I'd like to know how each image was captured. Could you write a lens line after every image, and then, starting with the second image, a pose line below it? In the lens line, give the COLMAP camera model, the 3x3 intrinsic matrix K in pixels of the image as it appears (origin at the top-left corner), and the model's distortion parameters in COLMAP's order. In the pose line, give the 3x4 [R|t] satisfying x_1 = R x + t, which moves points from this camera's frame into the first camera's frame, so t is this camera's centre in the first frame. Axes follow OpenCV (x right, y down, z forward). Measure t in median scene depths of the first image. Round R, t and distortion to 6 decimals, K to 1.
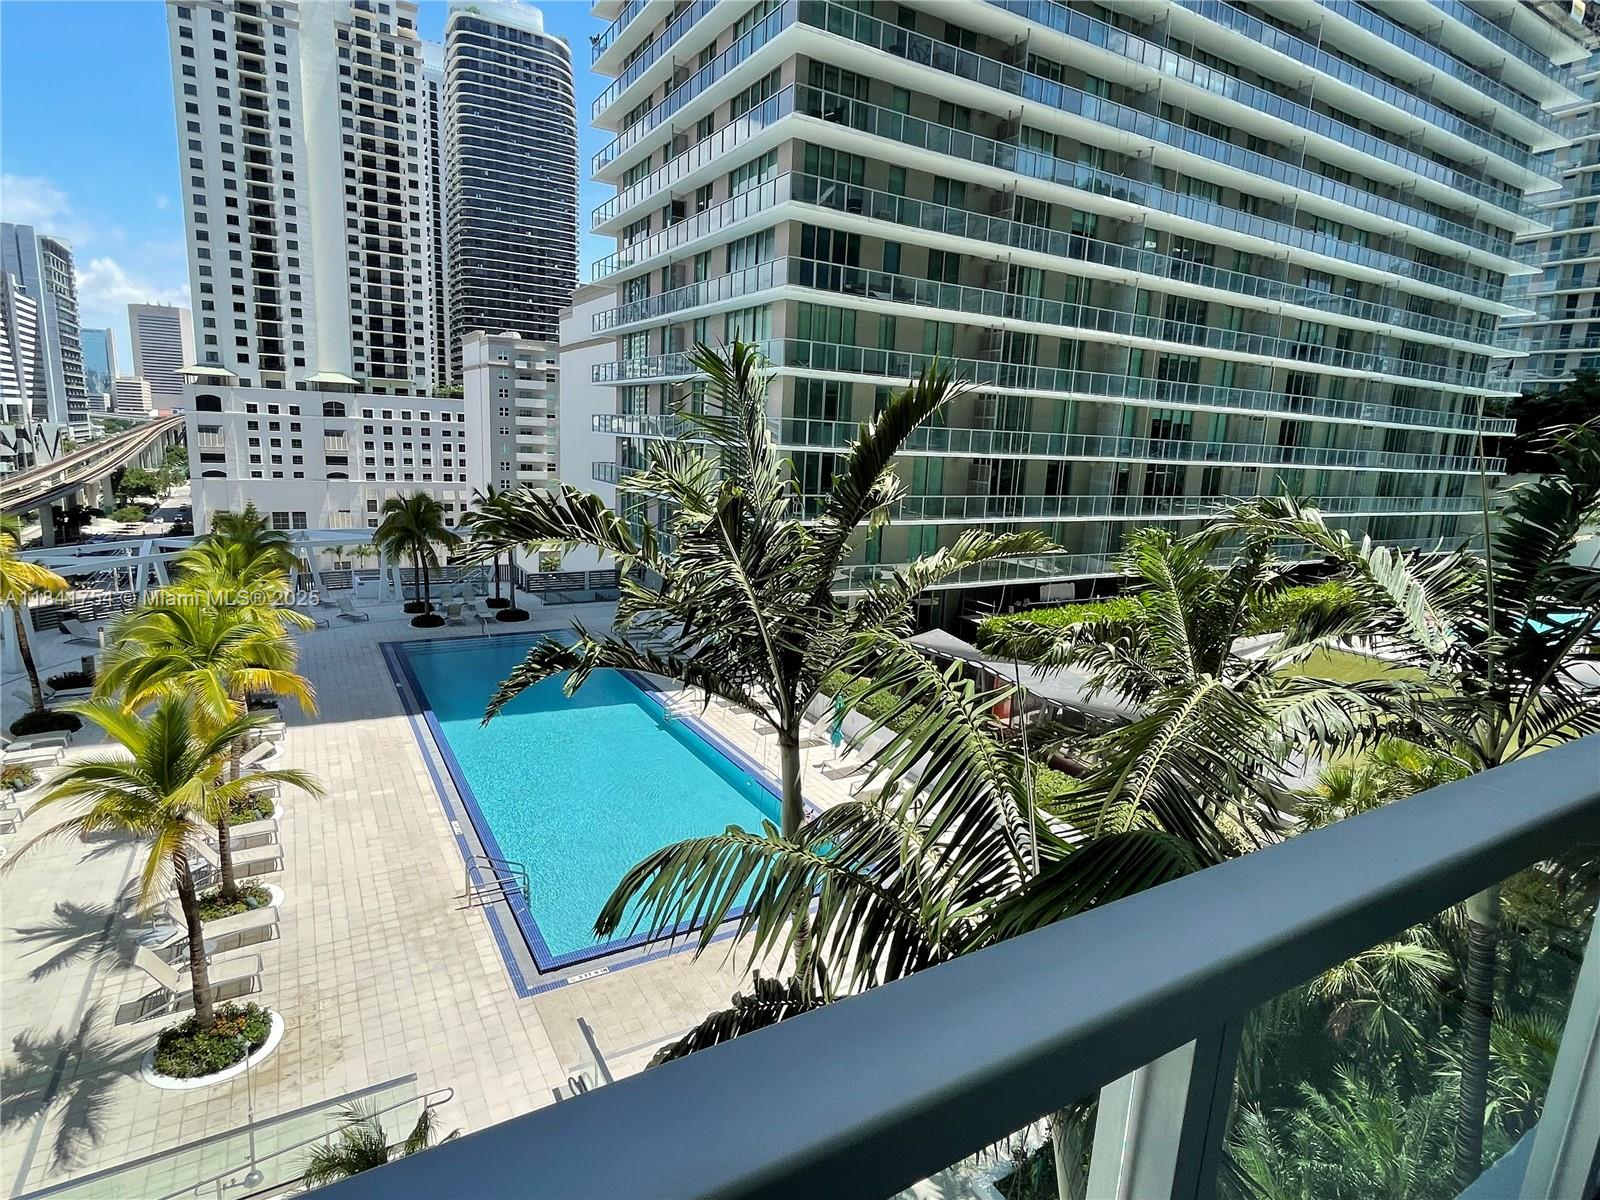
lens RADIAL K [[850.2, 0, 800.2], [0, 850.2, 597.0], [0, 0, 1]] dist [-0.000209, -0.000458]
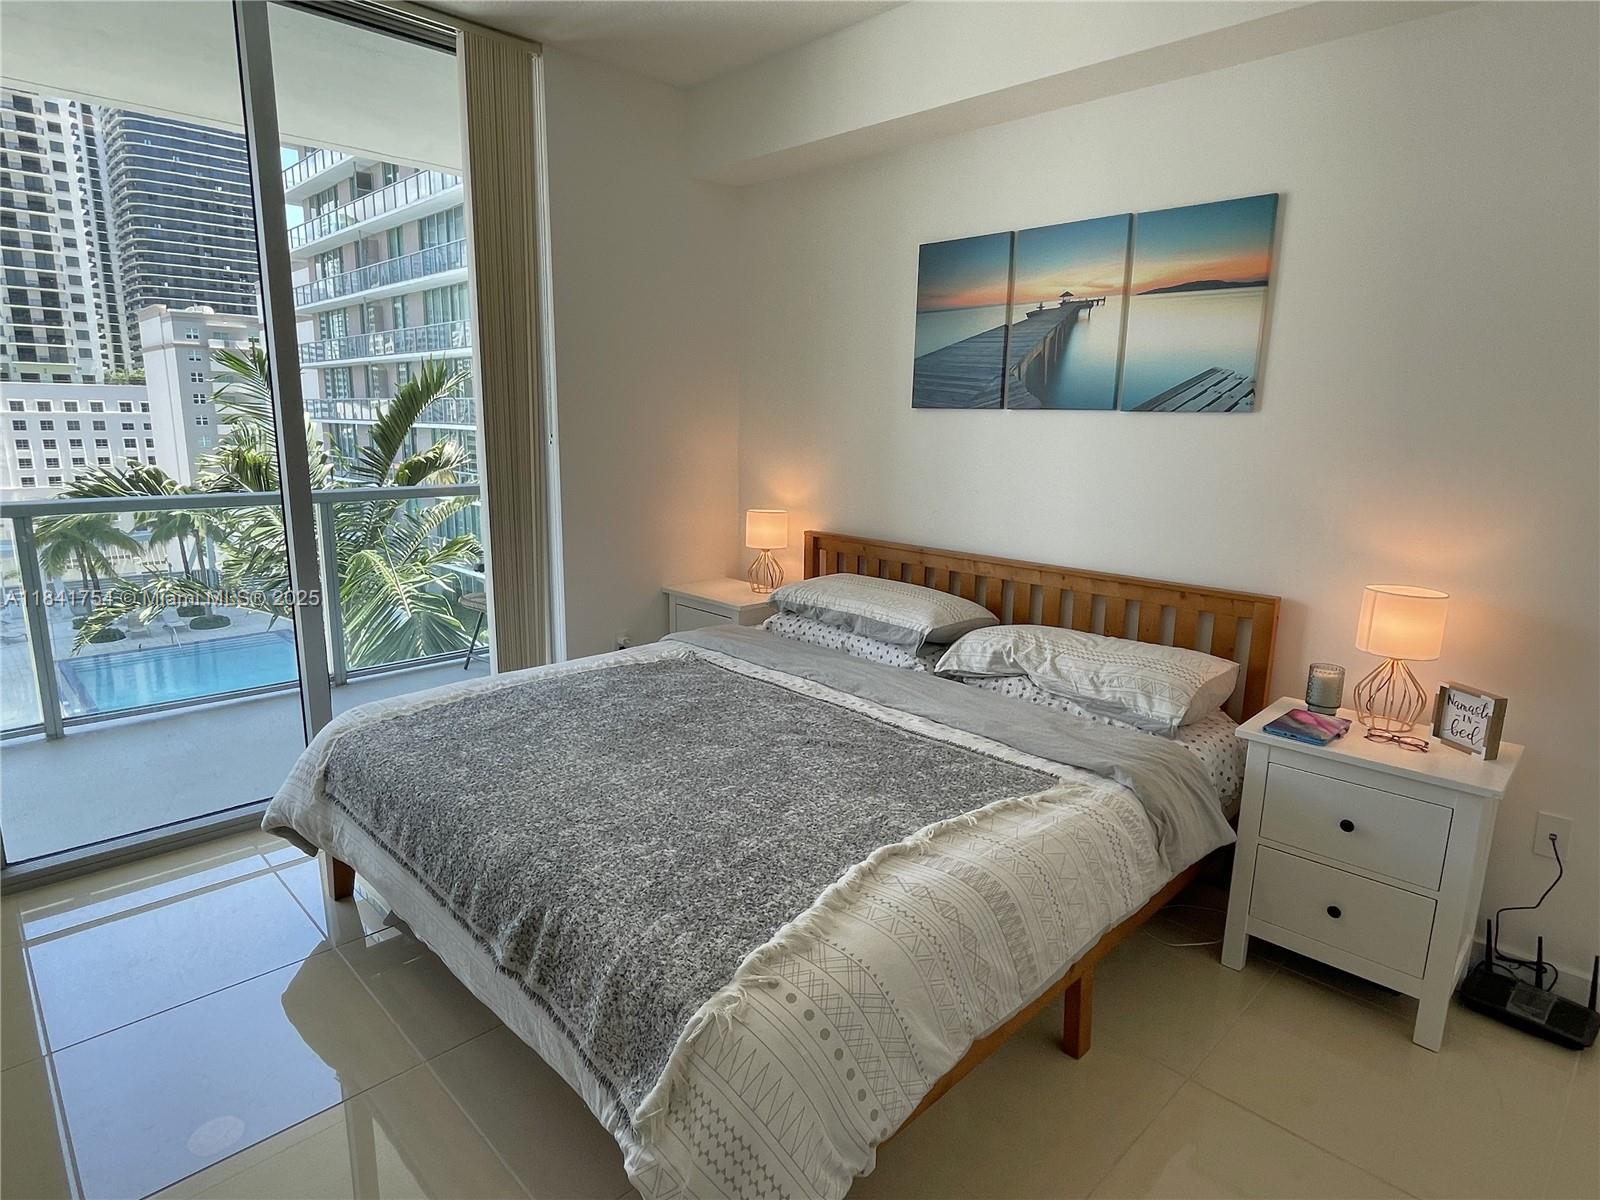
lens RADIAL K [[897.9, 0, 799.9], [0, 897.9, 596.9], [0, 0, 1]] dist [-0.003505, 0.001927]
pose [[0.970344, -0.078503, 0.228626, 0.017256], [0.074909, 0.996893, 0.024371, 0.005324], [-0.229828, -0.006522, 0.973209, -0.024904]]
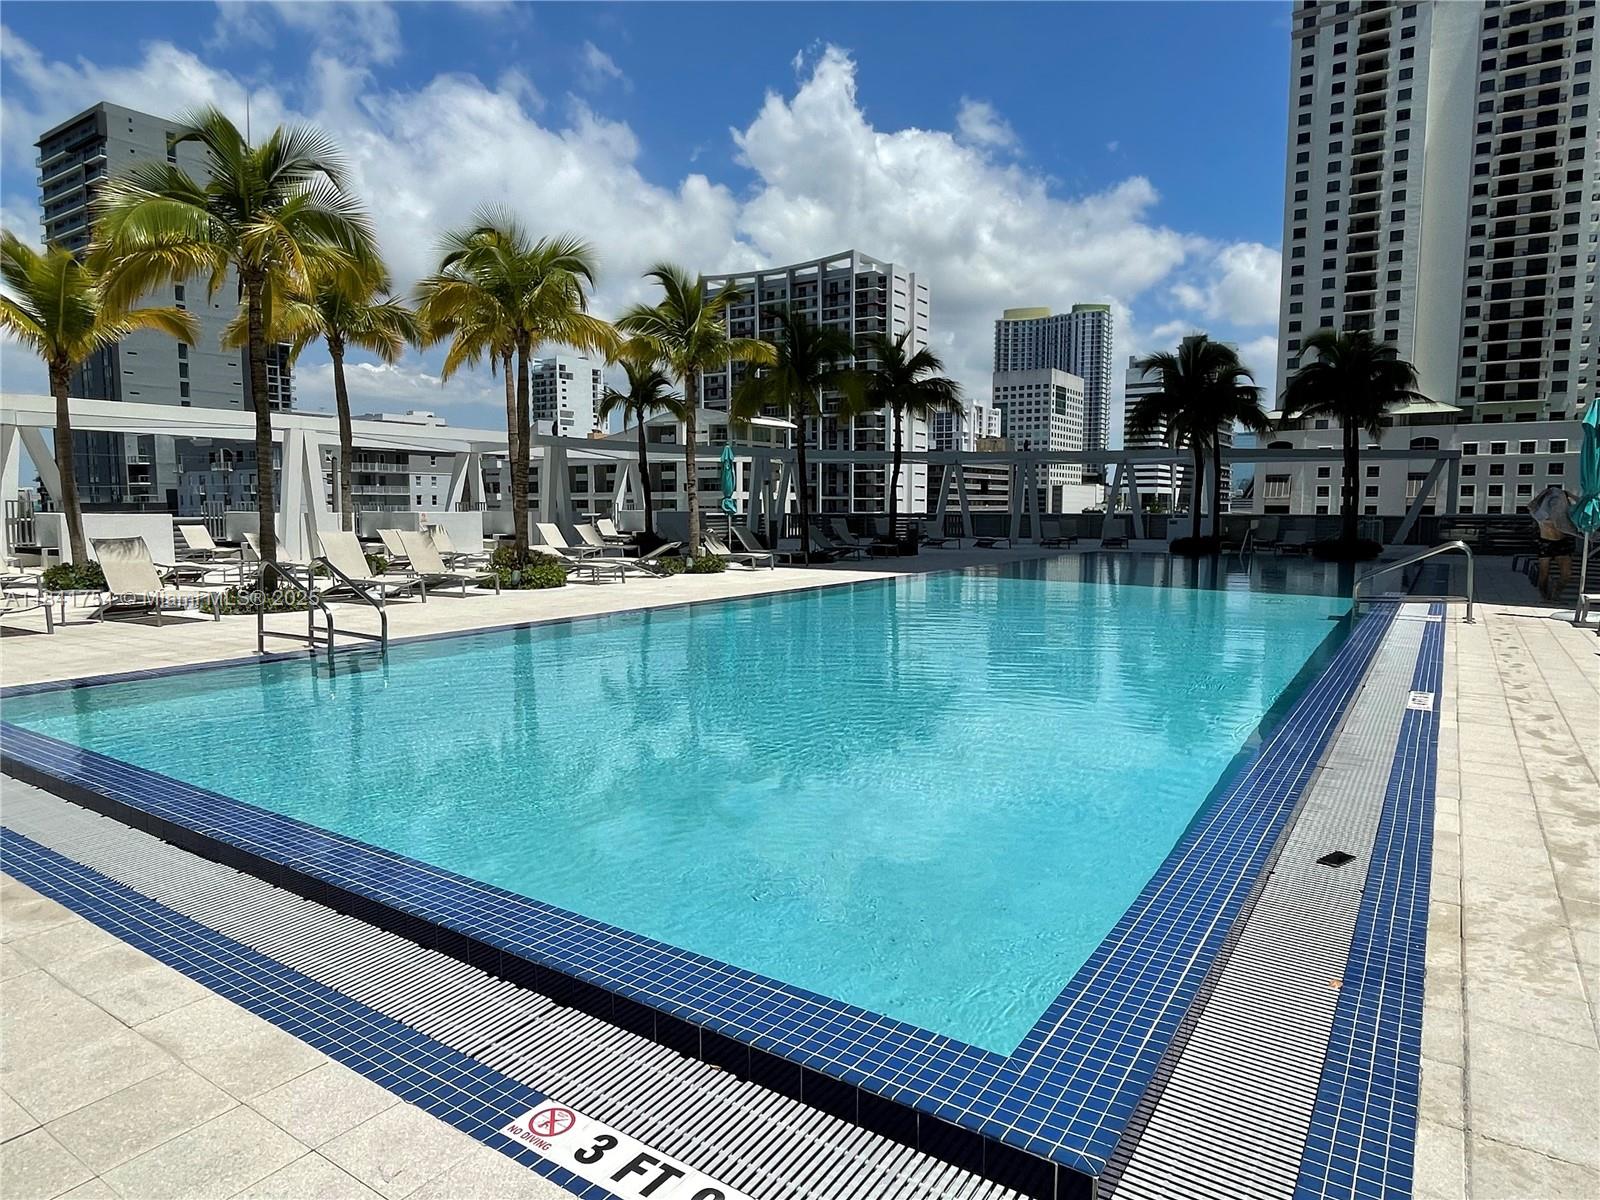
lens RADIAL K [[972.0, 0, 790.2], [0, 972.0, 589.5], [0, 0, 1]] dist [-0.005747, 0.004550]
pose [[0.426504, 0.035329, -0.903796, 0.021599], [-0.155043, 0.987303, -0.034573, 0.035281], [0.891098, 0.154873, 0.426566, 0.119912]]
